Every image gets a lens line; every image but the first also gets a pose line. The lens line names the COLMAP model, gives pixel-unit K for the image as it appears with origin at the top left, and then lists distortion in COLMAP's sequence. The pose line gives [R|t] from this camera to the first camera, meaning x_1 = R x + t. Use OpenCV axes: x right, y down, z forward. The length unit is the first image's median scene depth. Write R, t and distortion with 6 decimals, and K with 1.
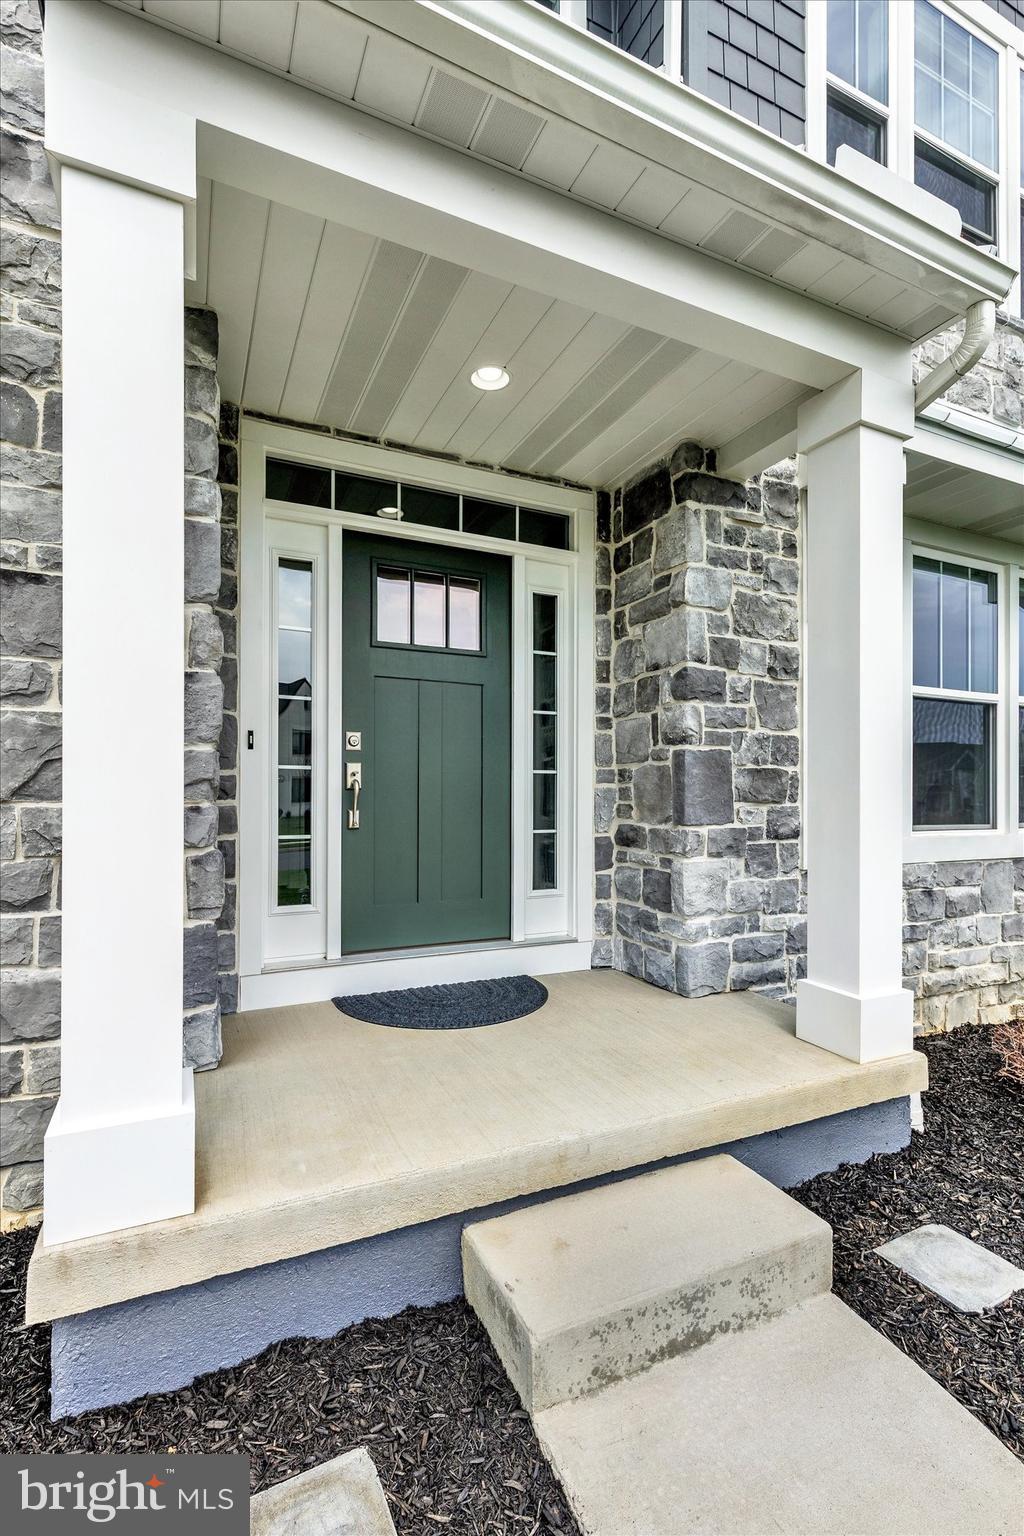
lens RADIAL K [[709.2, 0, 515.1], [0, 709.2, 788.2], [0, 0, 1]] dist [0.005136, -0.000296]
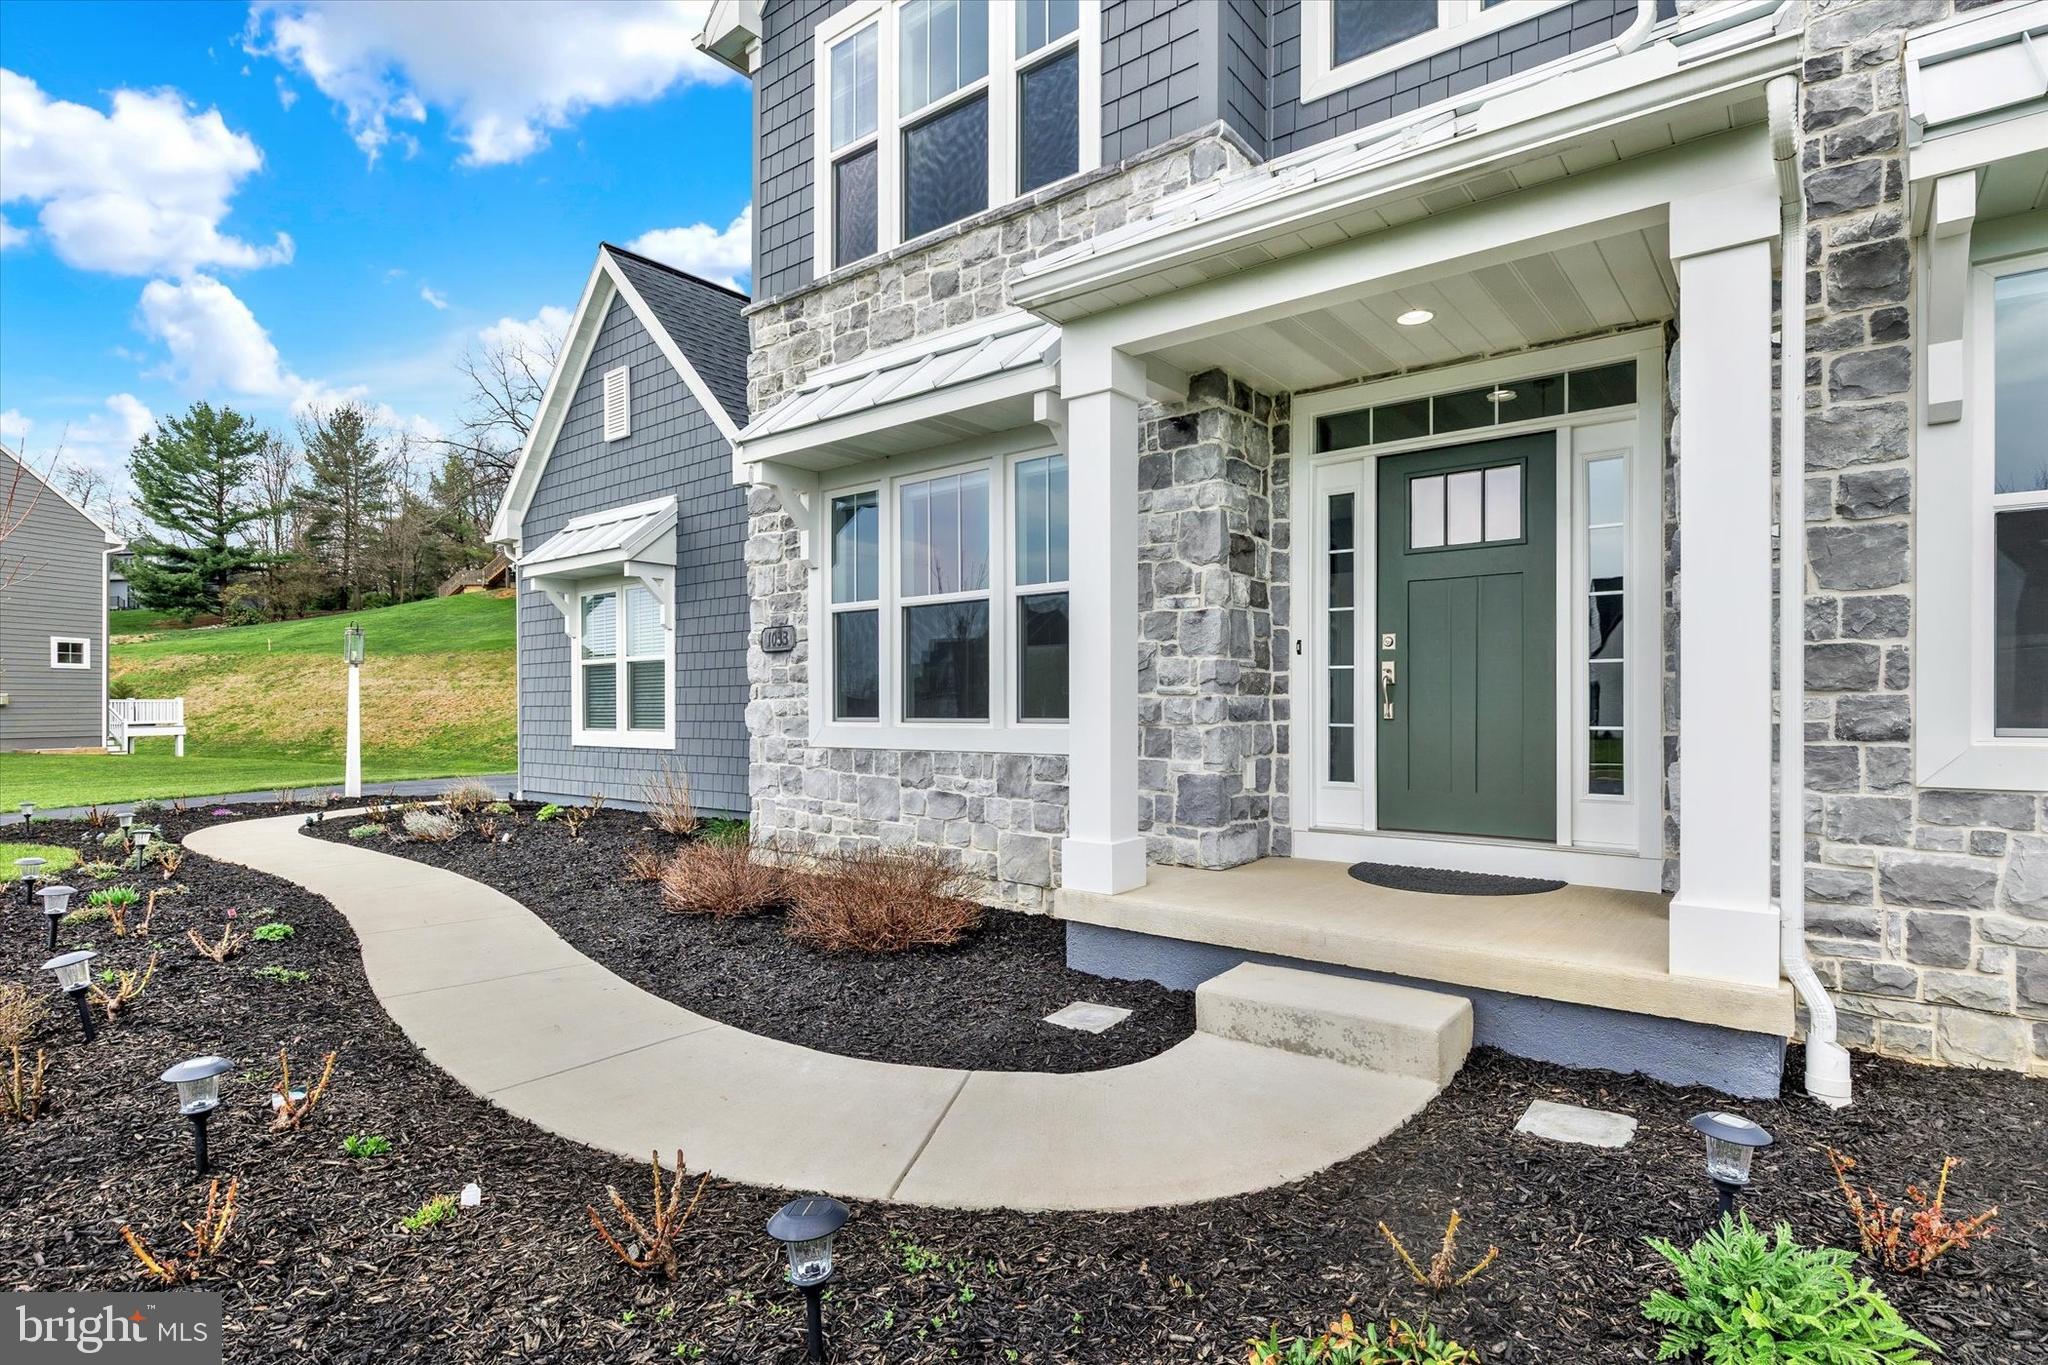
lens RADIAL K [[958.7, 0, 1024.0], [0, 958.7, 682.5], [0, 0, 1]] dist [0.001360, 0.000513]
pose [[0.447424, -0.023810, -0.894005, 0.868157], [0.009801, 0.999716, -0.021720, 0.025640], [0.894268, 0.000956, 0.447530, -0.199752]]
